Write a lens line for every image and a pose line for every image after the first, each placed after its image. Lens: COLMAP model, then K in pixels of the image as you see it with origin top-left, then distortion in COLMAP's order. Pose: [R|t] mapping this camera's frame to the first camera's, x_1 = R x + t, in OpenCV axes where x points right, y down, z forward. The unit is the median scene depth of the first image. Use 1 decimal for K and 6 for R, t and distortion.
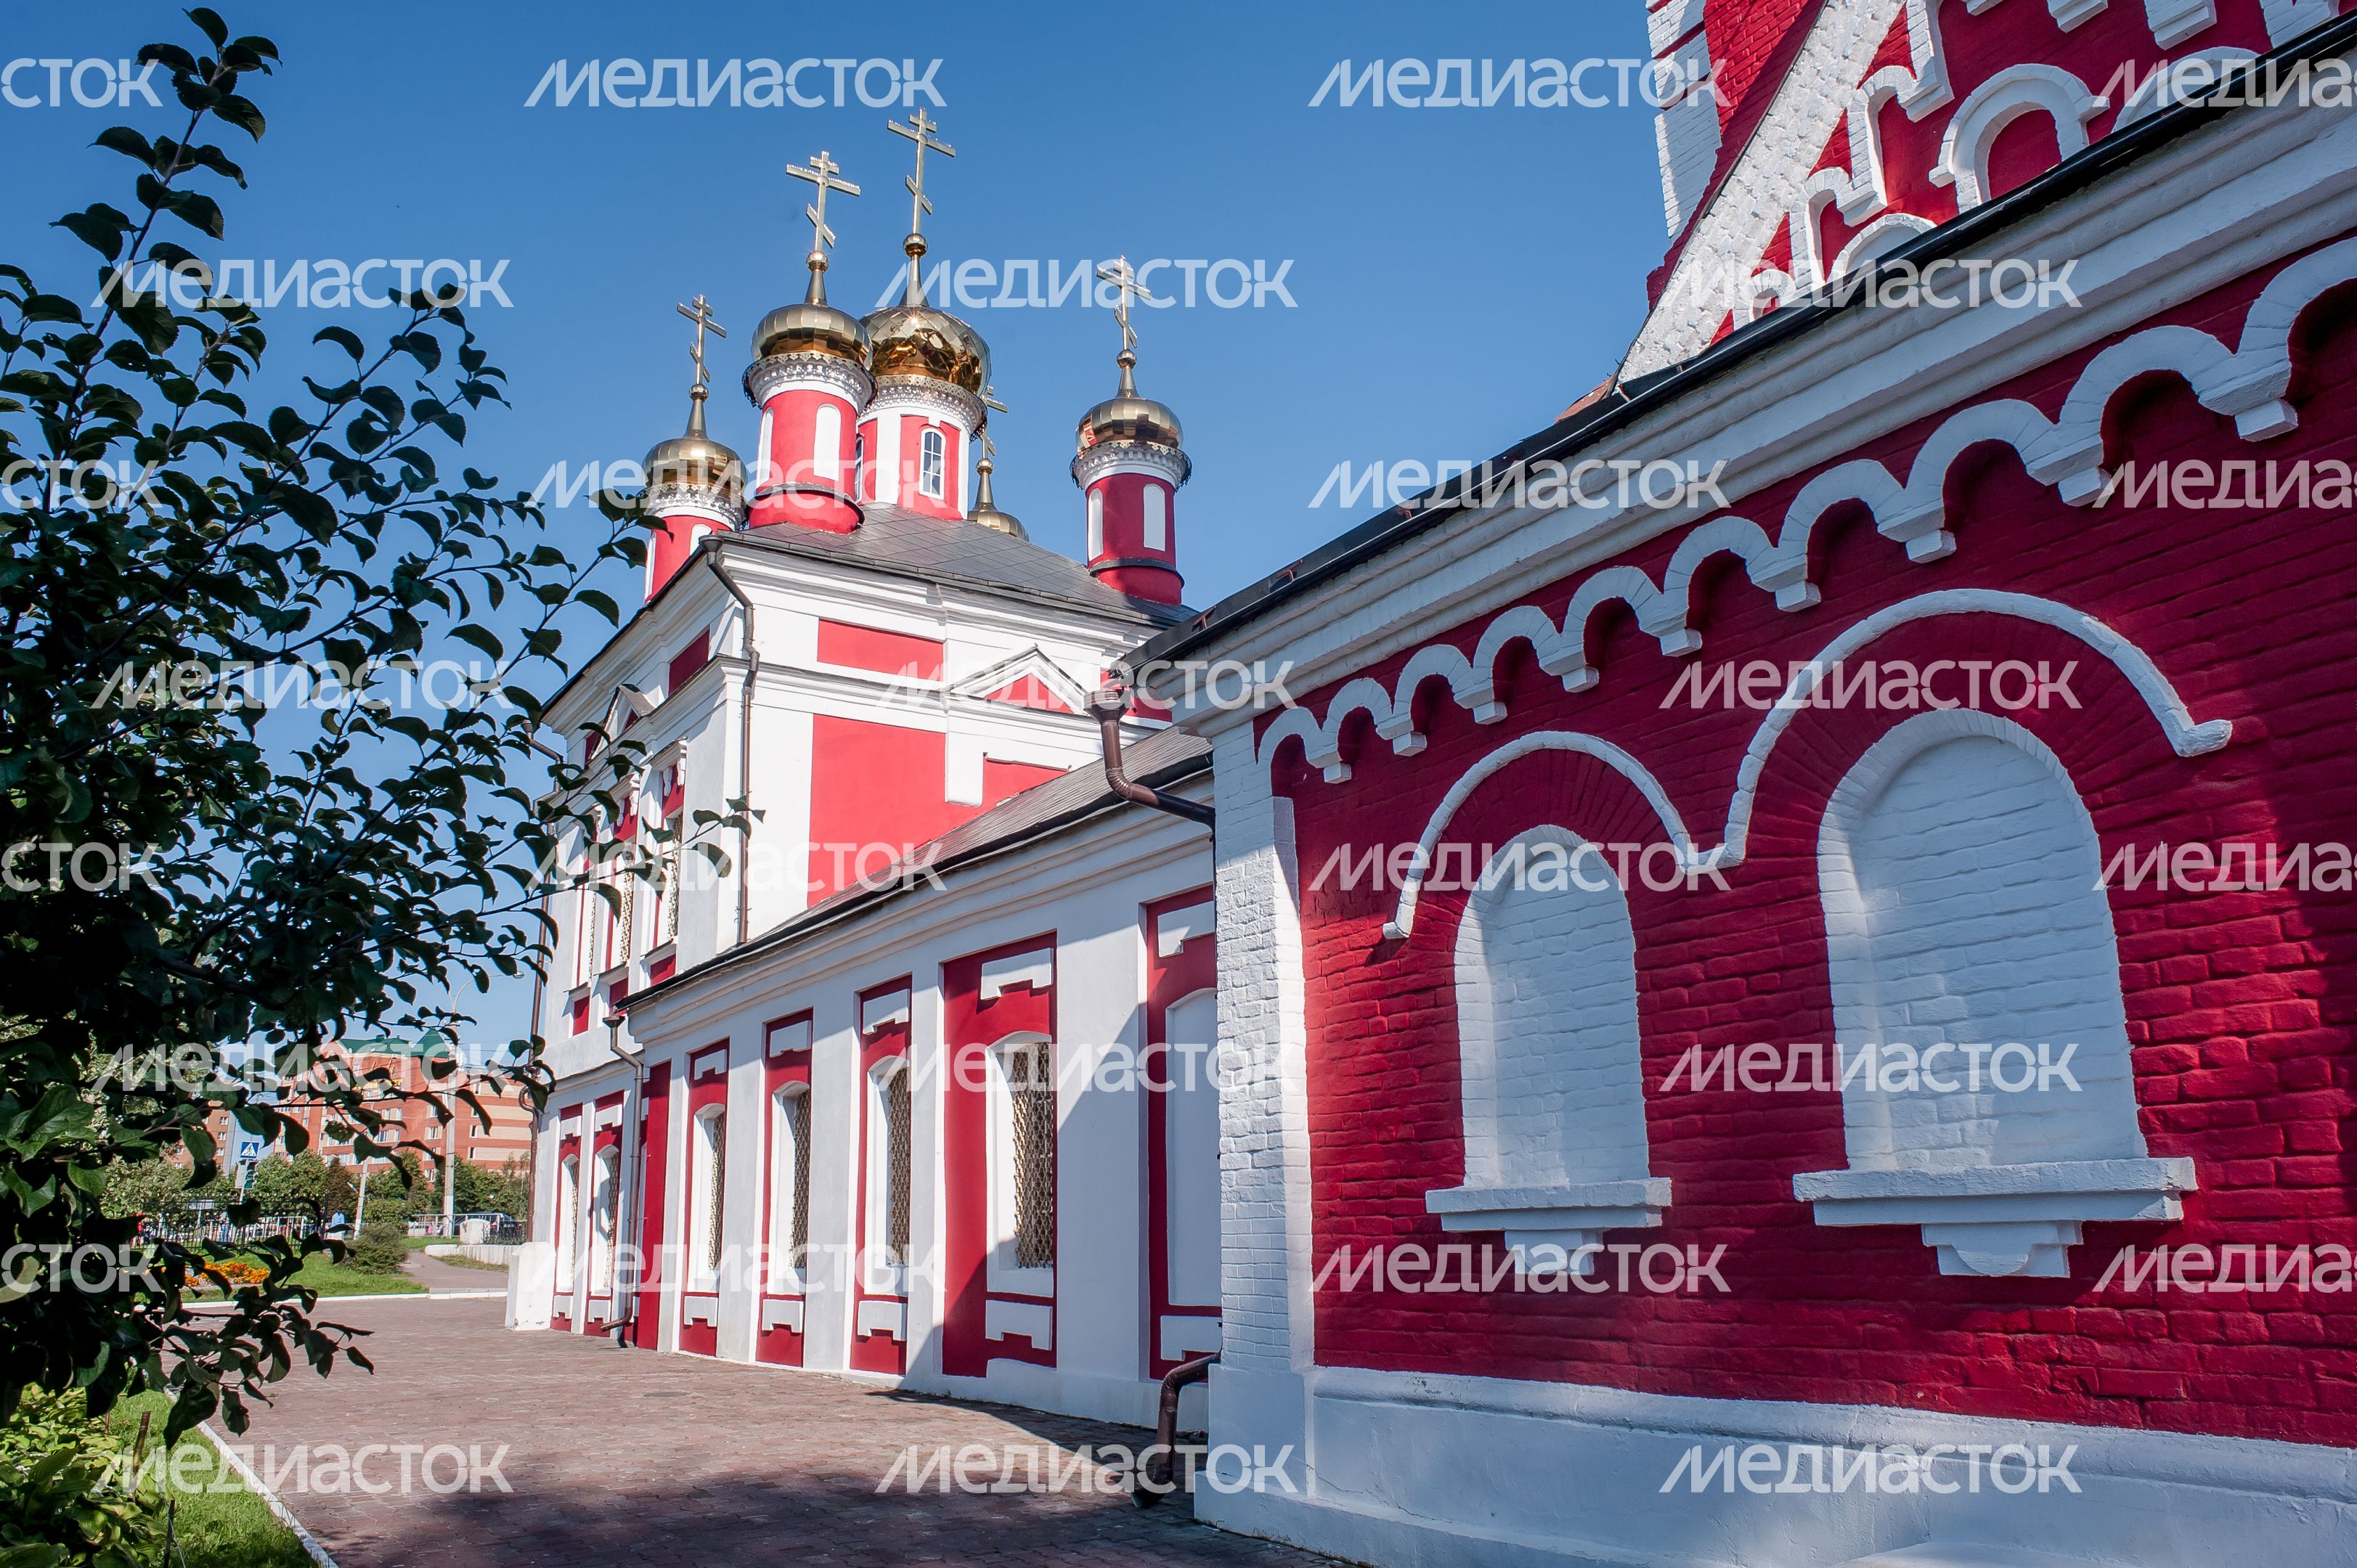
lens RADIAL K [[1628.3, 0, 1236.7], [0, 1628.3, 783.8], [0, 0, 1]] dist [-0.051073, -0.001191]
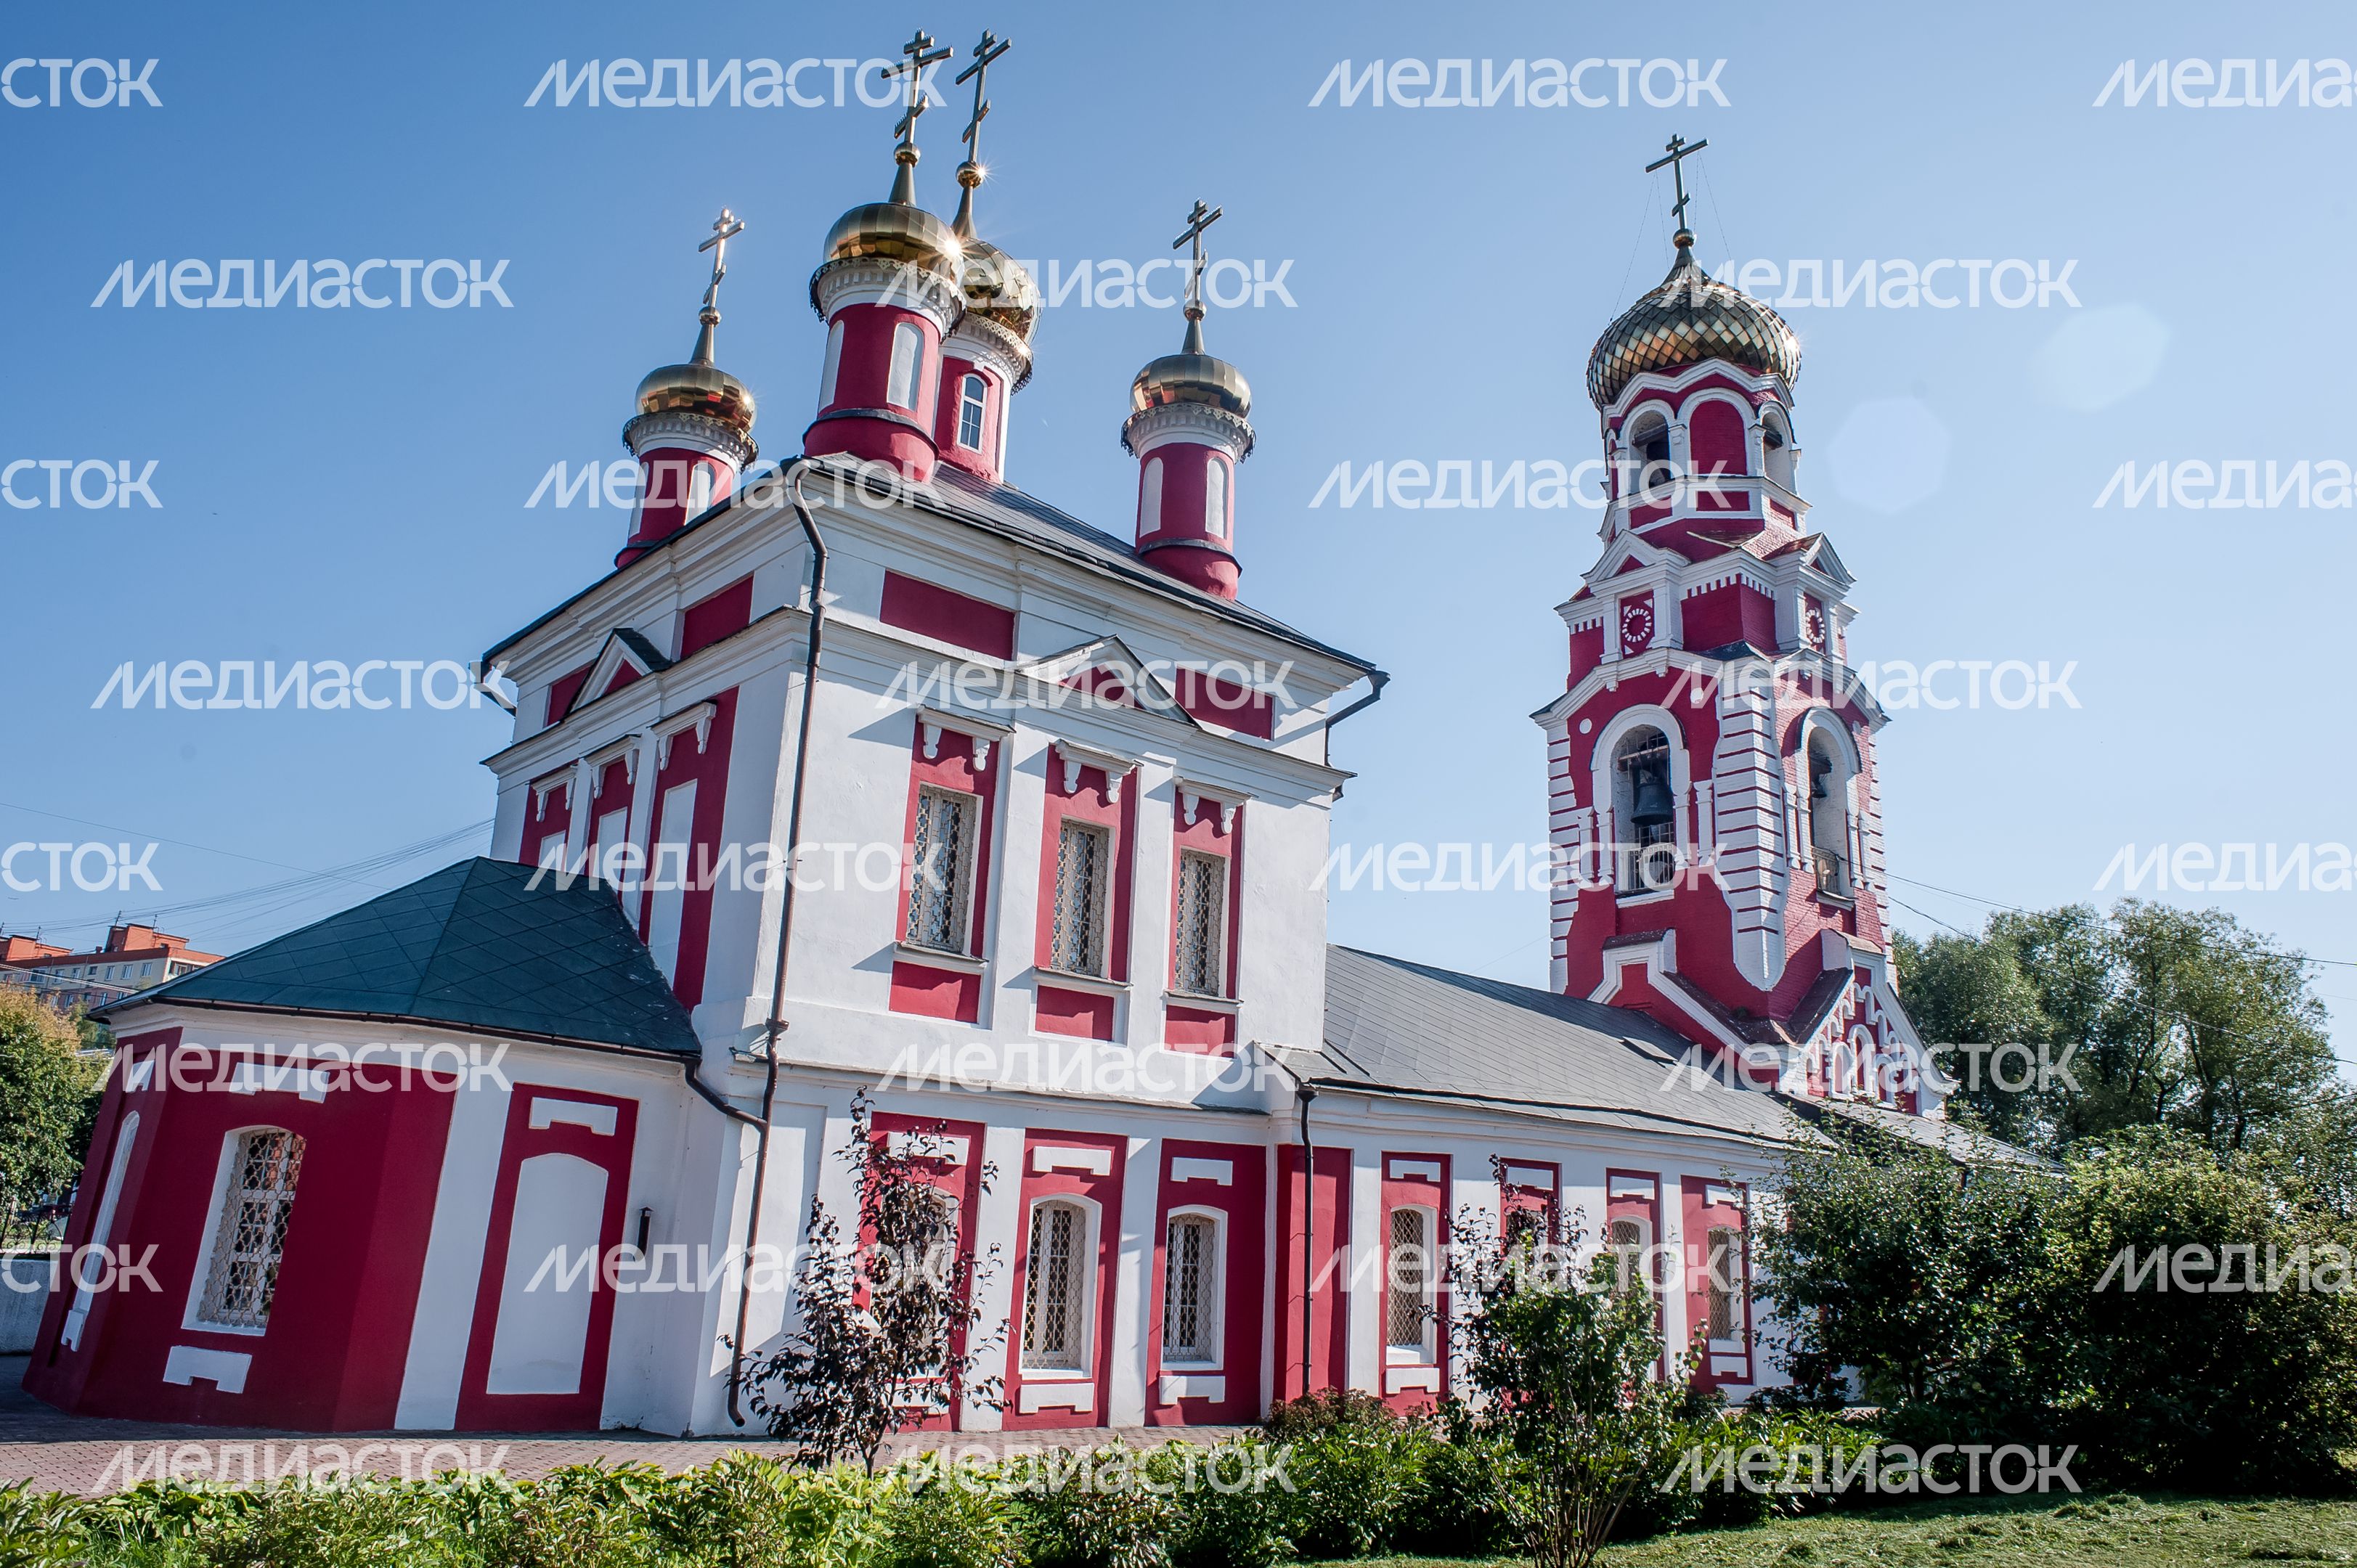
lens RADIAL K [[1648.6, 0, 1231.2], [0, 1648.6, 792.5], [0, 0, 1]] dist [-0.035739, 0.001070]
pose [[-0.102556, 0.296637, 0.949467, -3.068711], [-0.291373, 0.903676, -0.313803, 0.684758], [-0.951096, -0.308831, -0.006246, 2.478036]]
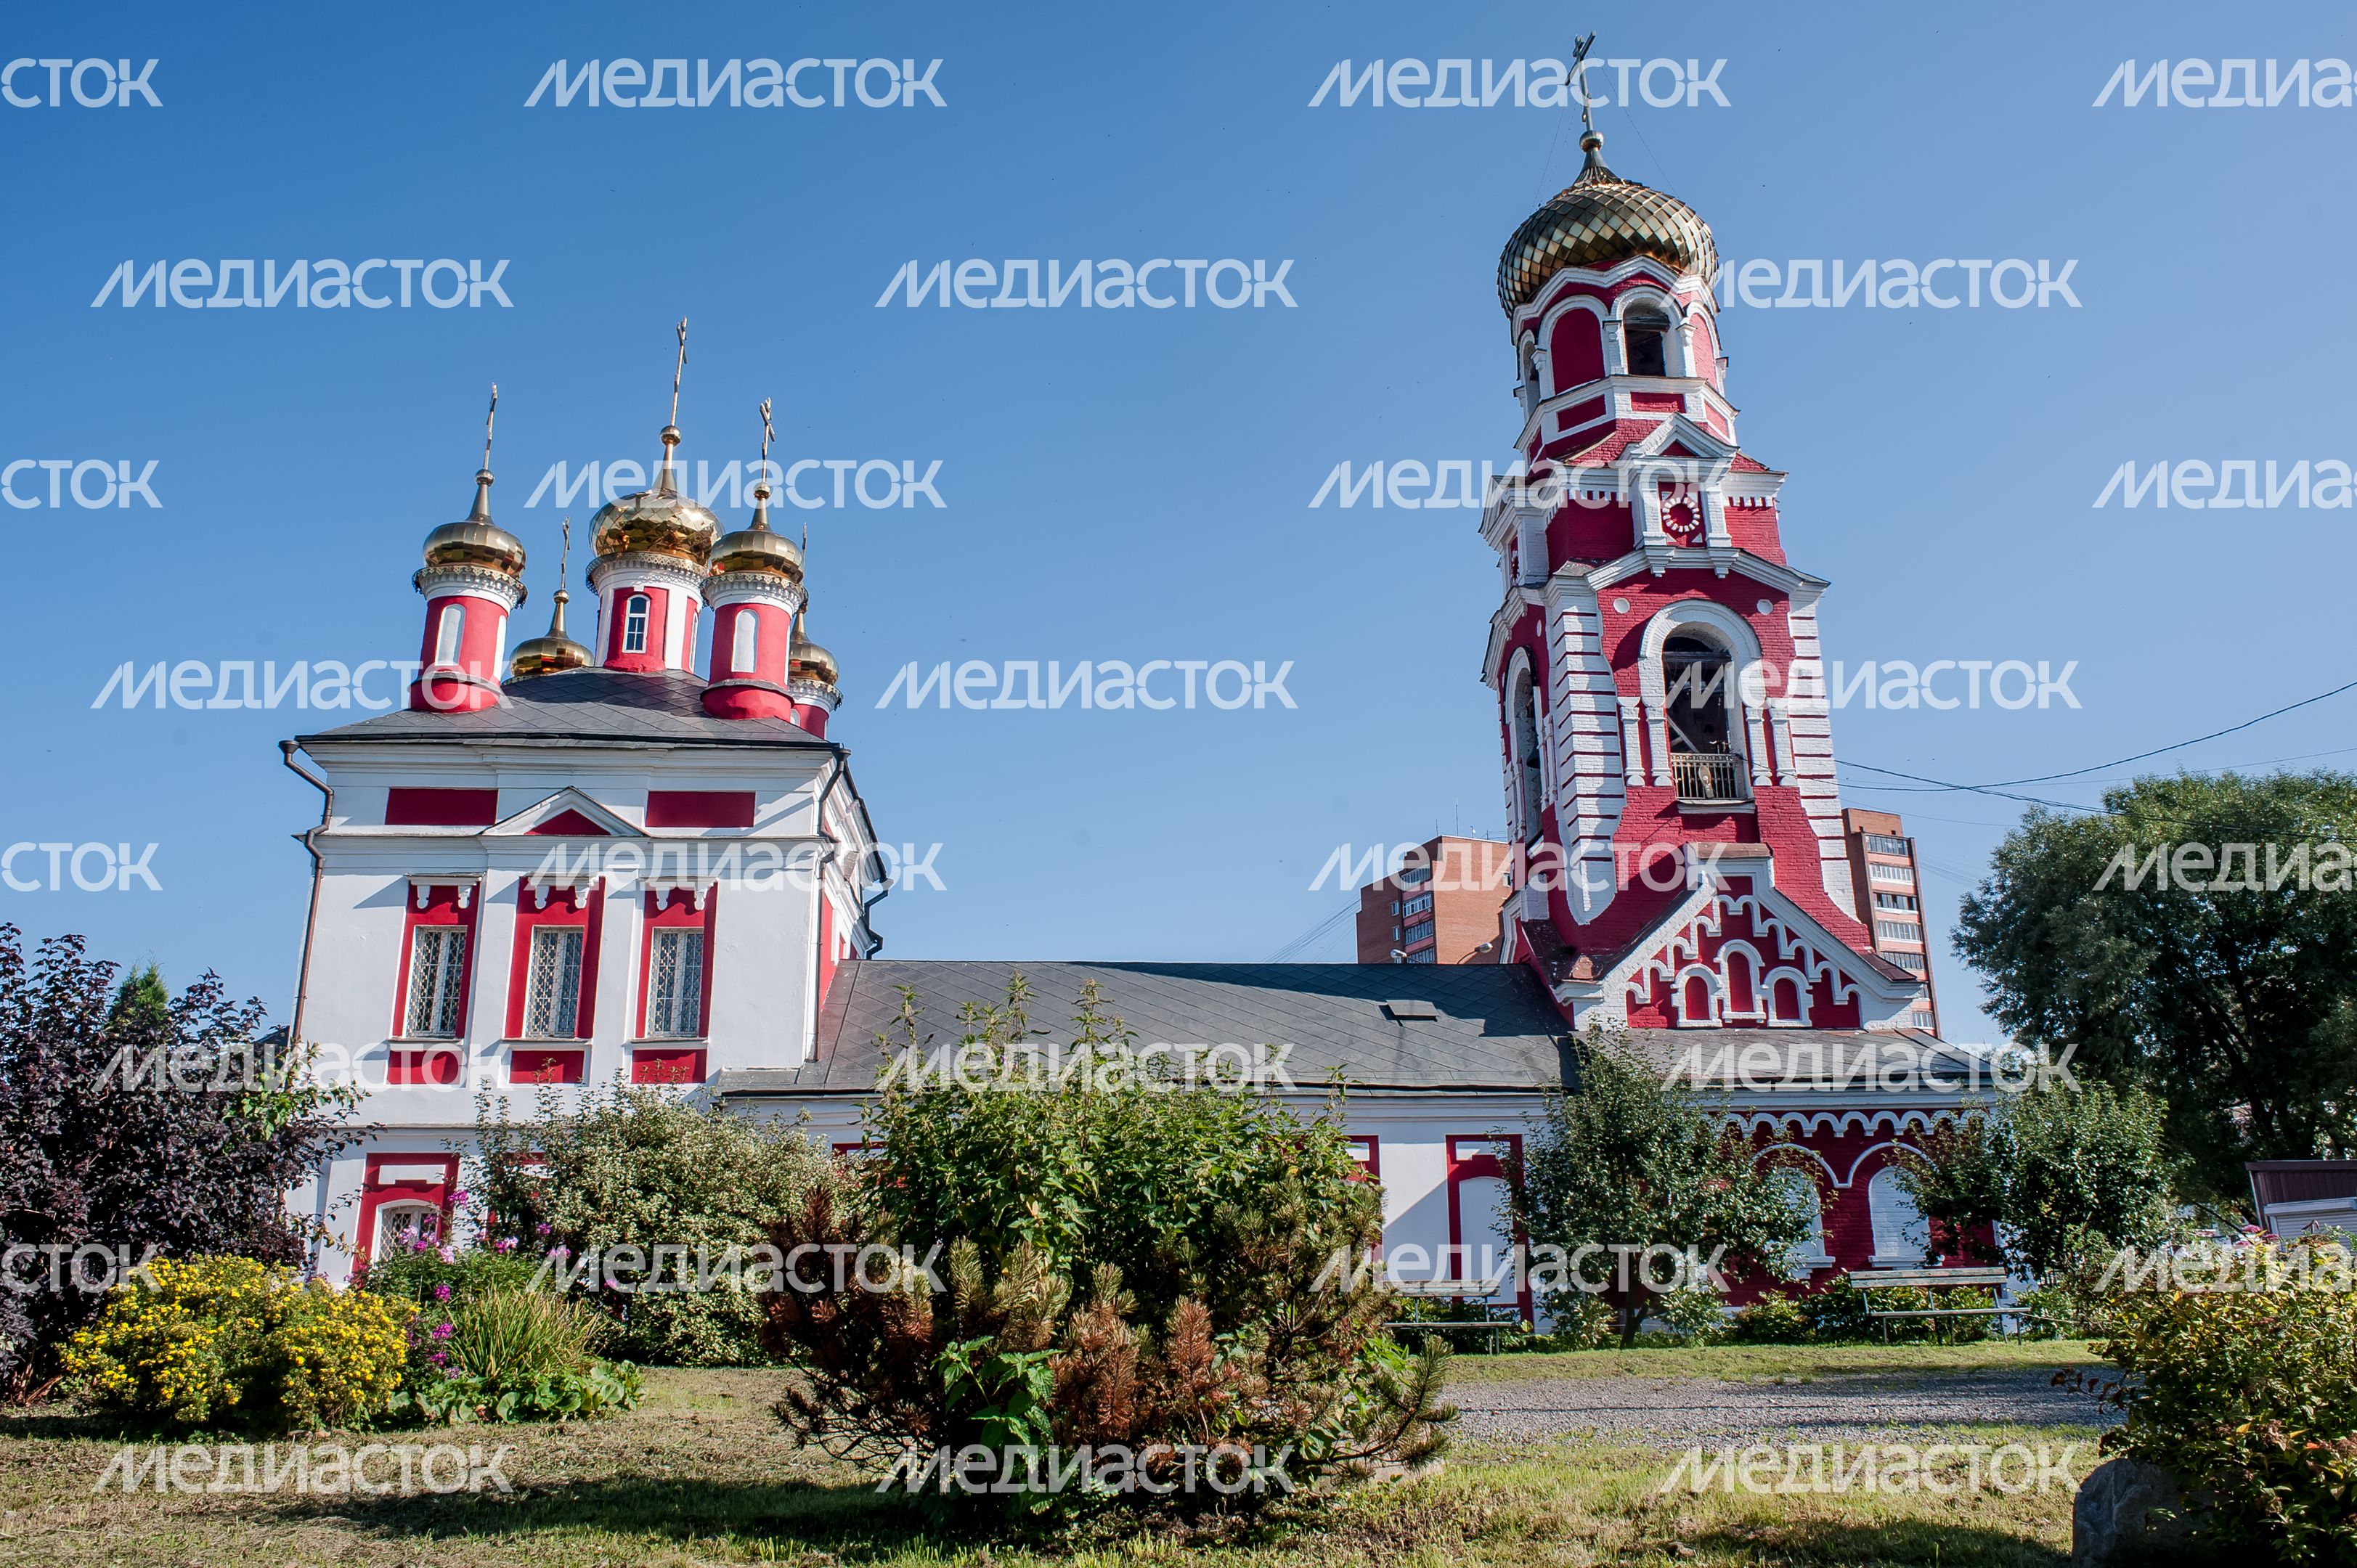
lens RADIAL K [[1628.3, 0, 1236.7], [0, 1628.3, 783.8], [0, 0, 1]] dist [-0.051073, -0.001191]
pose [[0.490067, 0.273670, 0.827611, -2.849662], [-0.221691, 0.957349, -0.185298, 0.113017], [-0.843023, -0.092665, 0.529835, 0.085232]]
